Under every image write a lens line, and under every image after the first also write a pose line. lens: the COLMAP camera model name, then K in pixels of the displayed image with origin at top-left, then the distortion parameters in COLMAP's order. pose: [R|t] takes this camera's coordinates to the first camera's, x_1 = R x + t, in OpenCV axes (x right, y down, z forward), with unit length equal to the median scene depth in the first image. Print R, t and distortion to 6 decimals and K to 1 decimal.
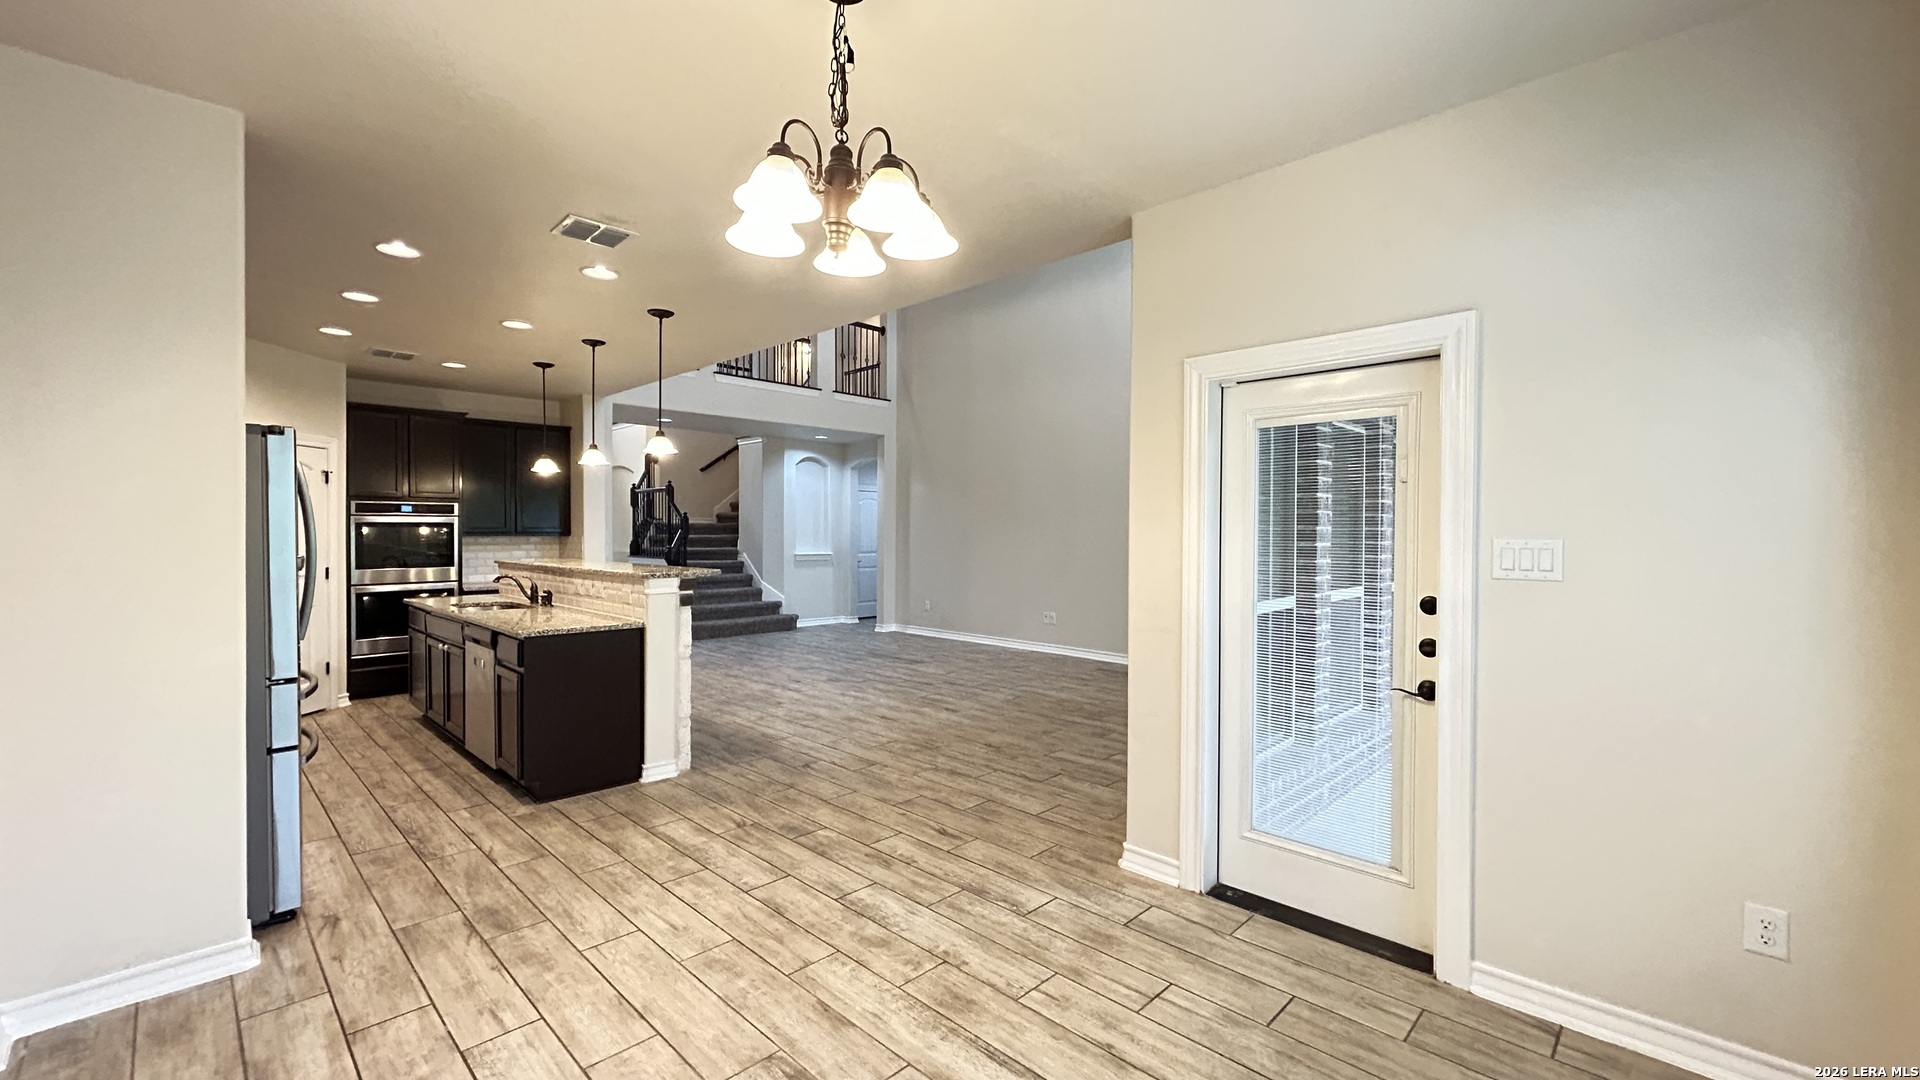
lens RADIAL K [[769.7, 0, 963.2], [0, 769.7, 537.1], [0, 0, 1]] dist [-0.001610, 0.000211]
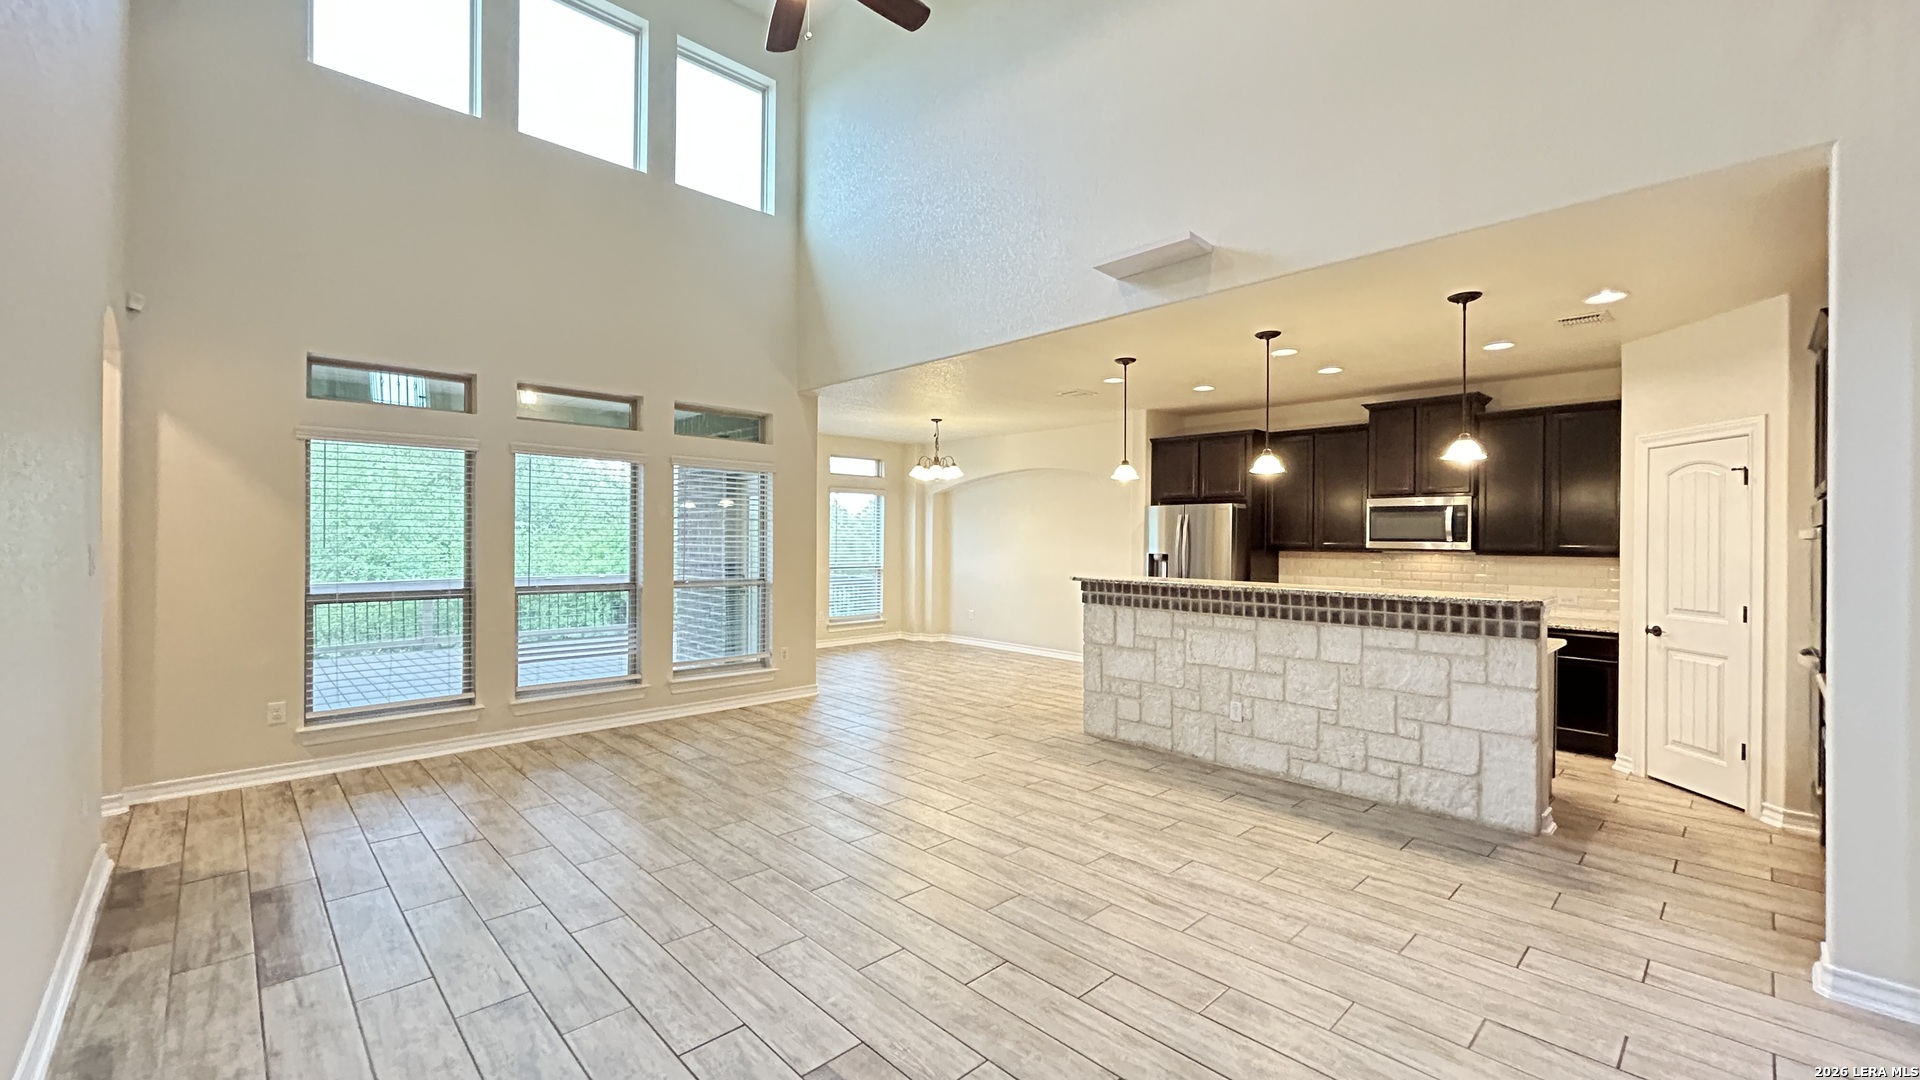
lens RADIAL K [[769.7, 0, 963.2], [0, 769.7, 537.1], [0, 0, 1]] dist [-0.001610, 0.000211]
pose [[-0.999527, -0.010502, 0.028904, -0.192253], [-0.010257, 0.999910, 0.008620, -0.029299], [-0.028992, 0.008320, -0.999545, 2.313647]]
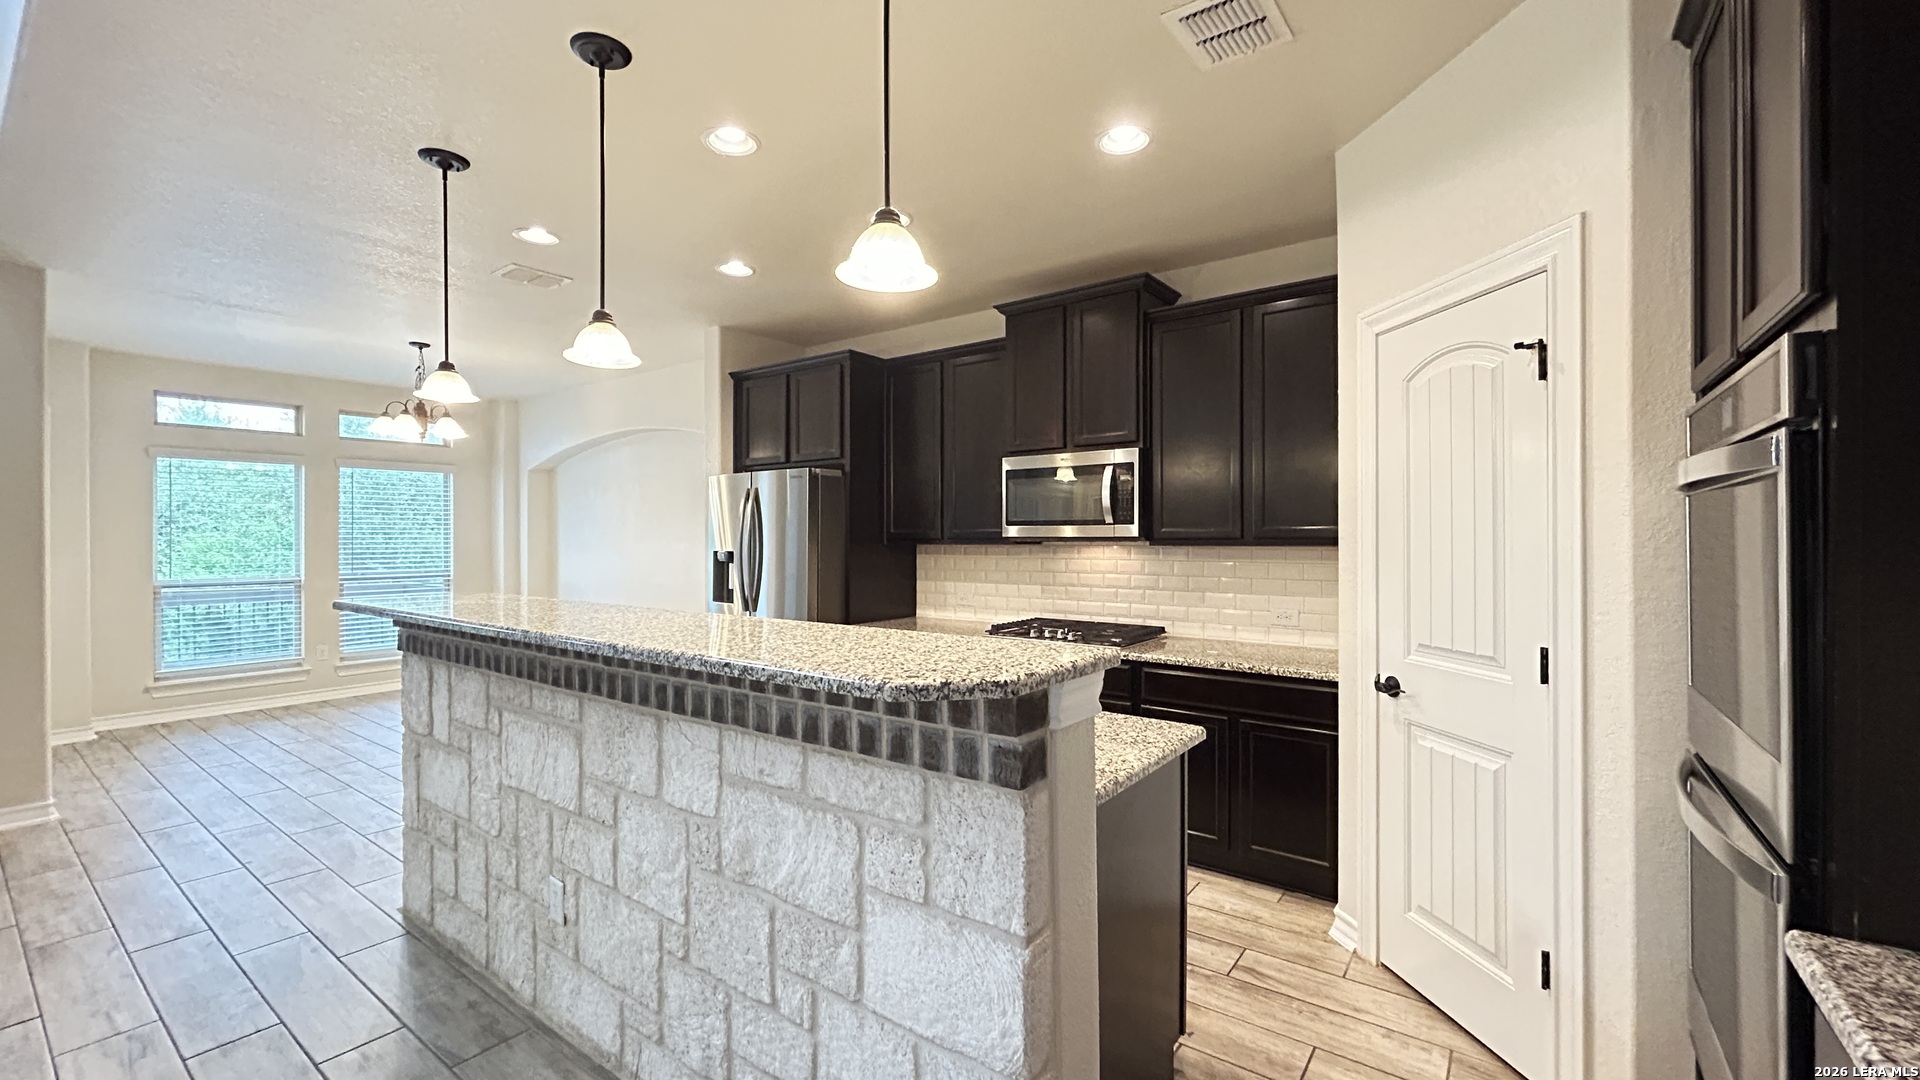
lens RADIAL K [[761.9, 0, 964.8], [0, 761.9, 537.4], [0, 0, 1]] dist [-0.003198, -0.000145]
pose [[-0.989958, 0.001884, -0.141349, -0.743146], [0.000859, 0.999973, 0.007312, -0.010241], [0.141359, 0.007118, -0.989933, 1.719306]]
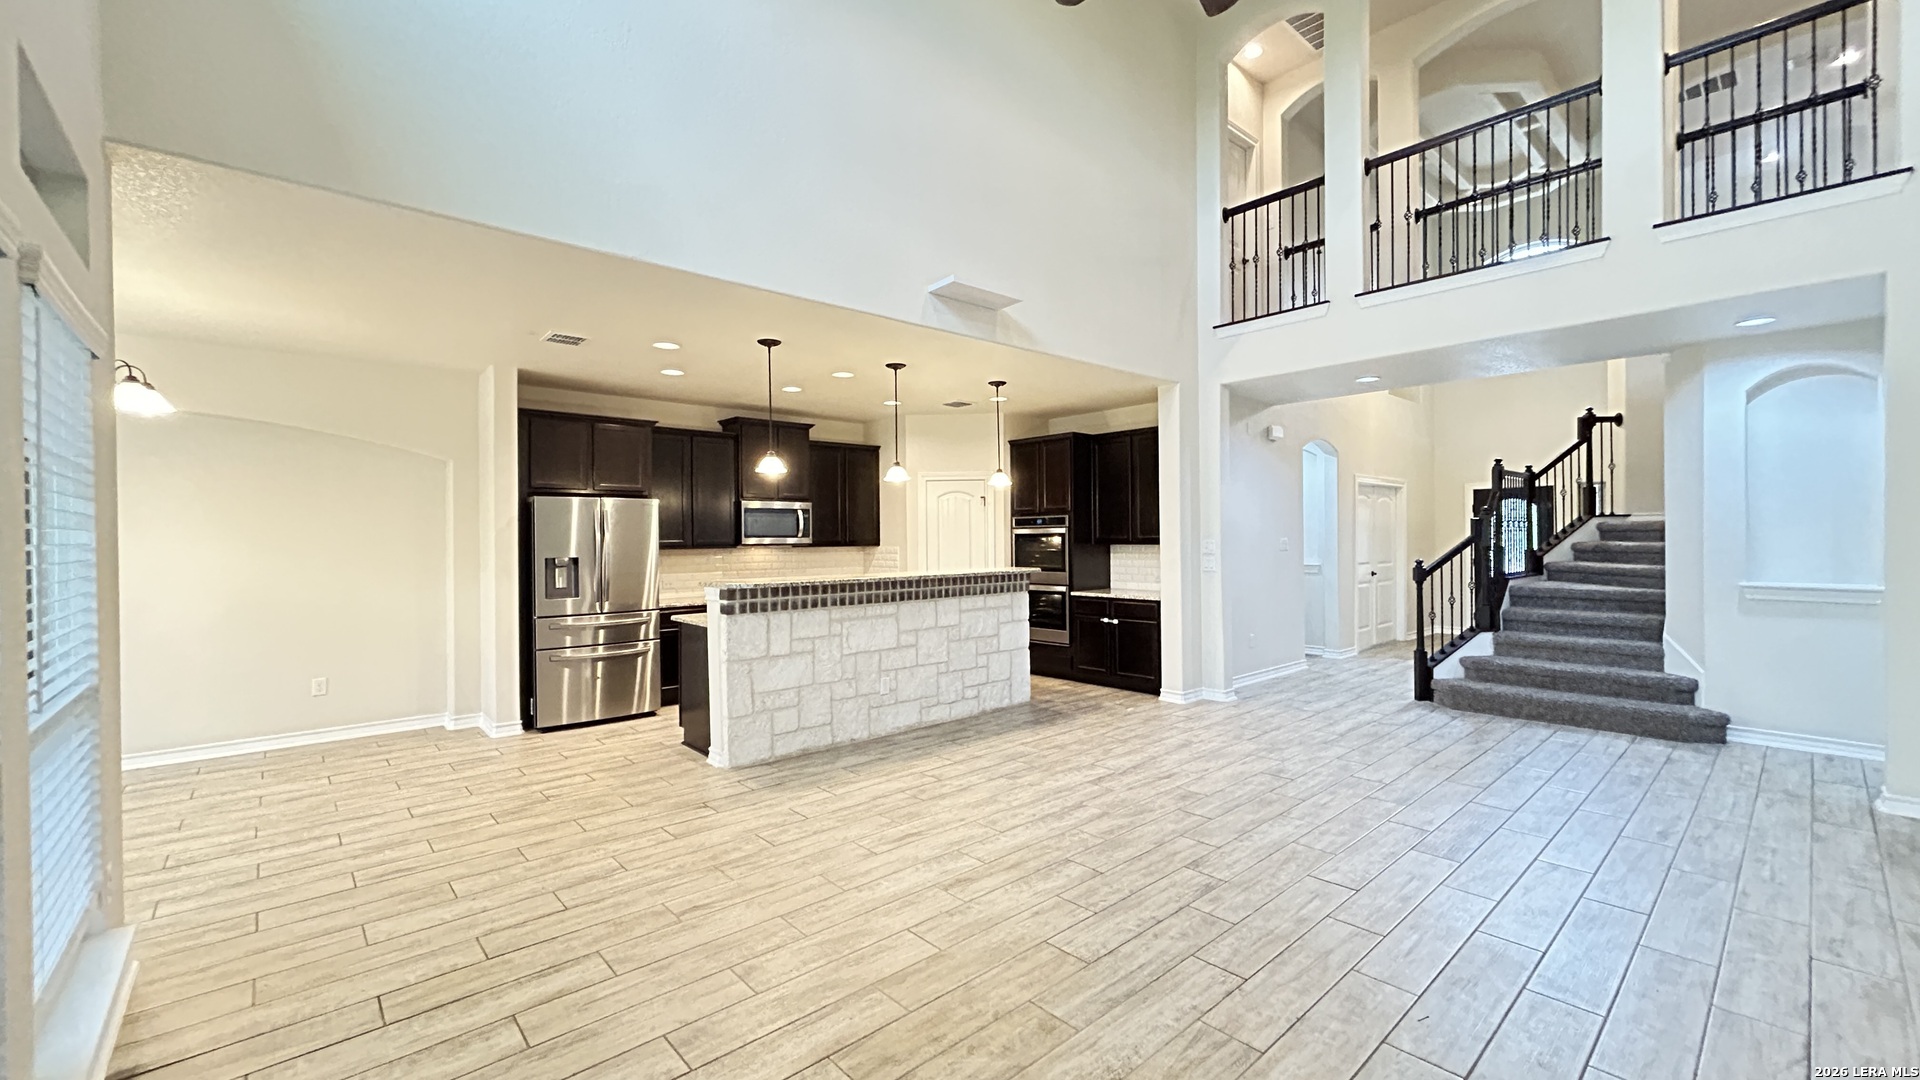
lens RADIAL K [[769.7, 0, 963.2], [0, 769.7, 537.1], [0, 0, 1]] dist [-0.001610, 0.000211]
pose [[-0.067146, 0.001144, -0.997743, 0.701252], [0.000112, 0.999999, 0.001139, -0.020727], [0.997743, -0.000035, -0.067146, 1.417036]]
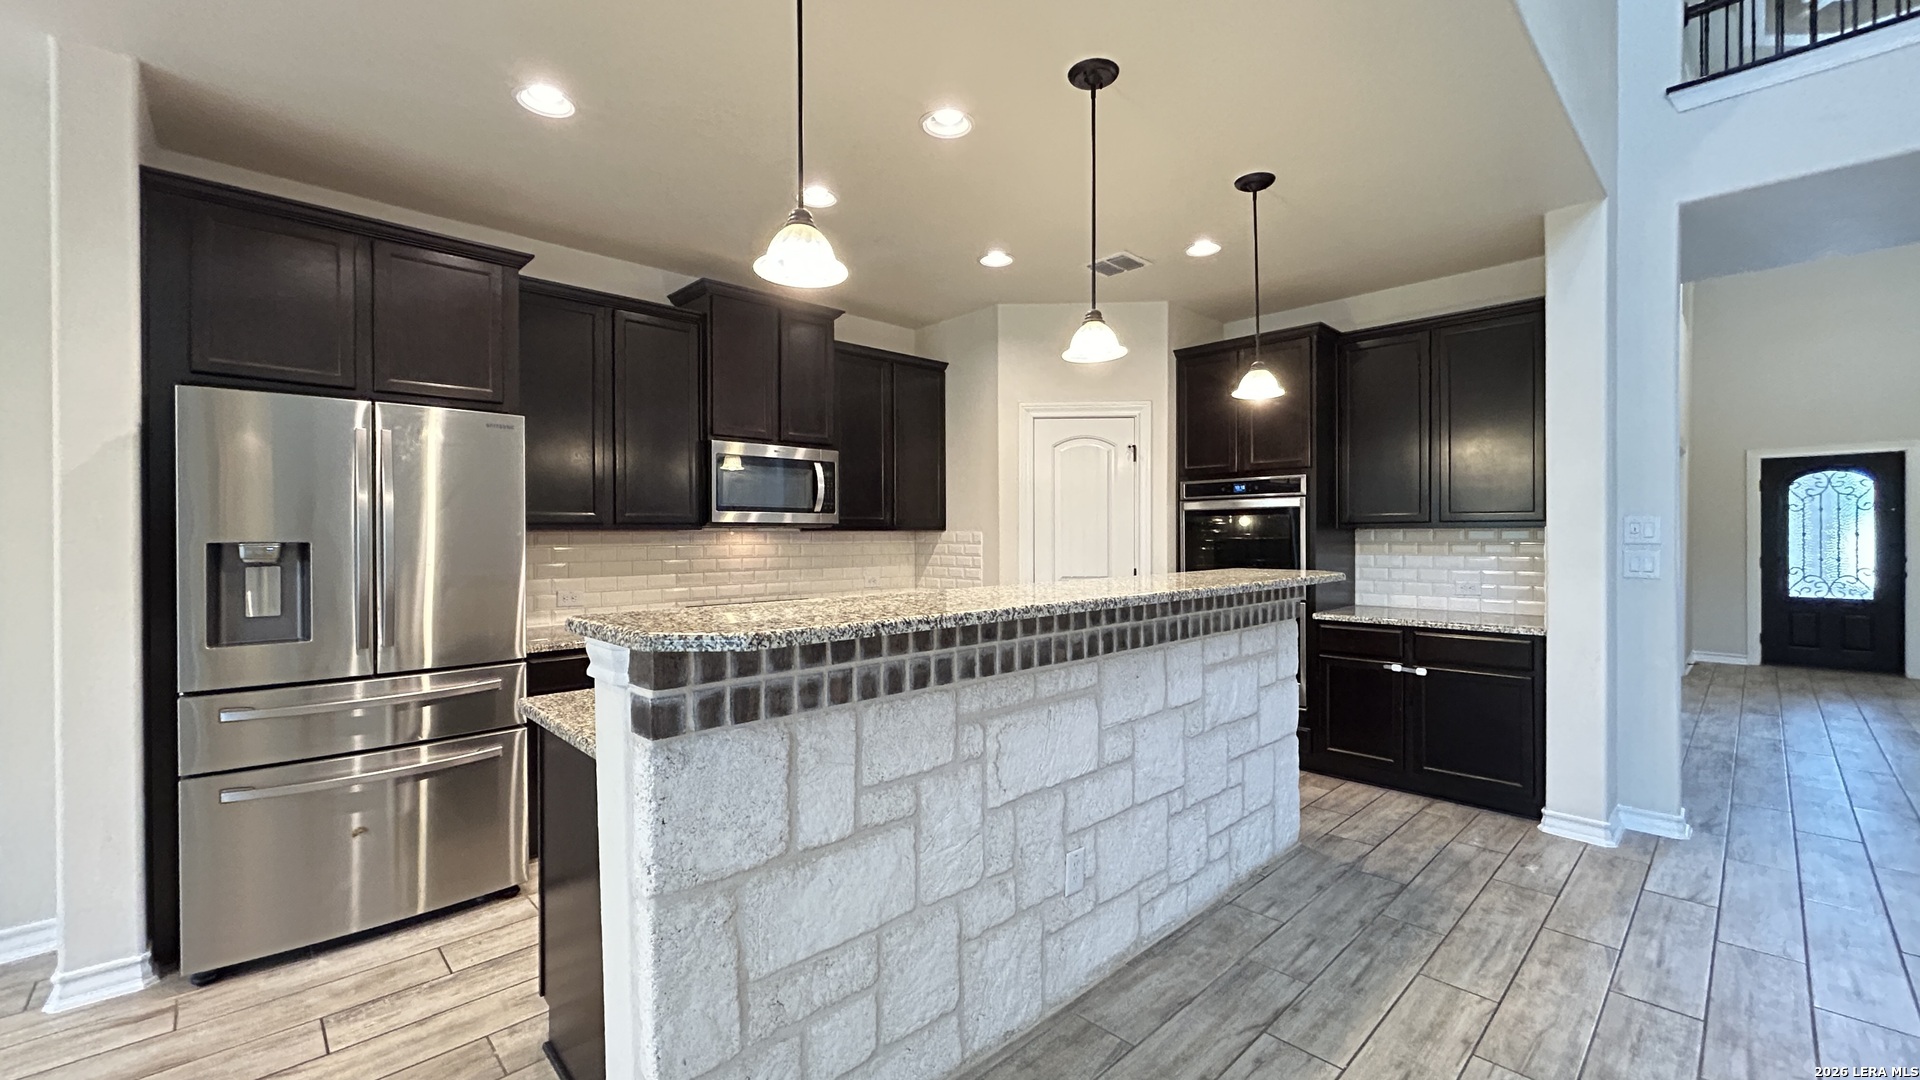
lens RADIAL K [[769.7, 0, 963.2], [0, 769.7, 537.1], [0, 0, 1]] dist [-0.001610, 0.000211]
pose [[-0.035253, 0.004688, -0.999367, -0.052594], [-0.004905, 0.999976, 0.004864, 0.006503], [0.999366, 0.005074, -0.035229, 1.147538]]
